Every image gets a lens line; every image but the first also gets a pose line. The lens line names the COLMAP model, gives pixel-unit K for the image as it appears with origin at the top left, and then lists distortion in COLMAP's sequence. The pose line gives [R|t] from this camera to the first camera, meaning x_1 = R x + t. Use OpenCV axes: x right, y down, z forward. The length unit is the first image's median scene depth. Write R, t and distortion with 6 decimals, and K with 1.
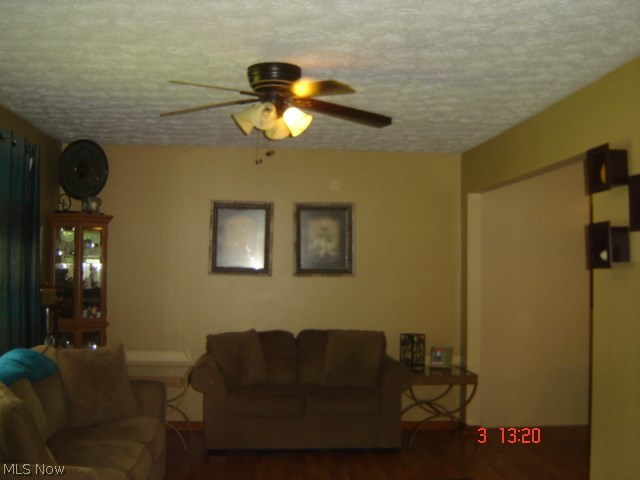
lens RADIAL K [[707.0, 0, 323.6], [0, 707.0, 239.1], [0, 0, 1]] dist [-0.131516, 0.003701]
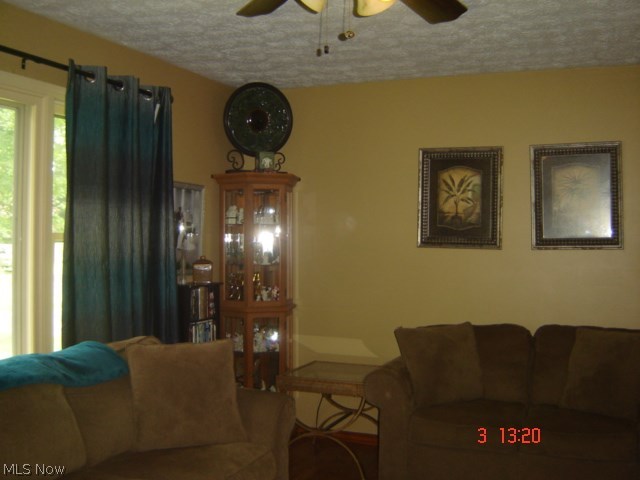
lens RADIAL K [[707.0, 0, 323.6], [0, 707.0, 239.1], [0, 0, 1]] dist [-0.131516, 0.003701]
pose [[0.881726, -0.005594, -0.471728, 0.111006], [0.022938, 0.999255, 0.031025, 0.016841], [0.471203, -0.038176, 0.881198, 0.297173]]
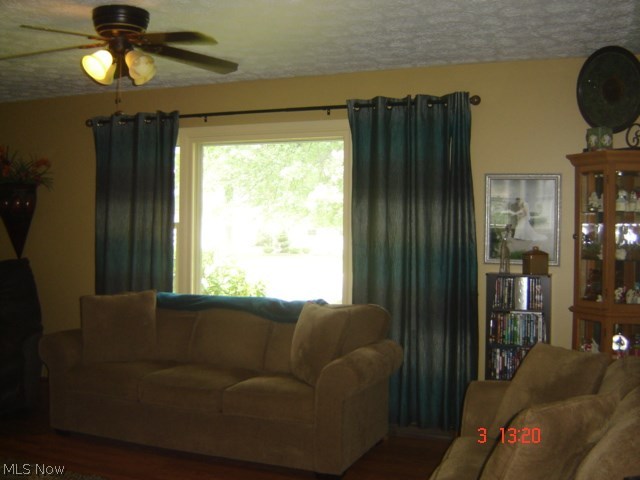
lens RADIAL K [[707.0, 0, 323.6], [0, 707.0, 239.1], [0, 0, 1]] dist [-0.131516, 0.003701]
pose [[-0.412523, -0.011697, -0.910872, 0.437566], [0.028095, 0.999279, -0.025556, 0.065885], [0.910514, -0.036133, -0.411897, 1.096558]]
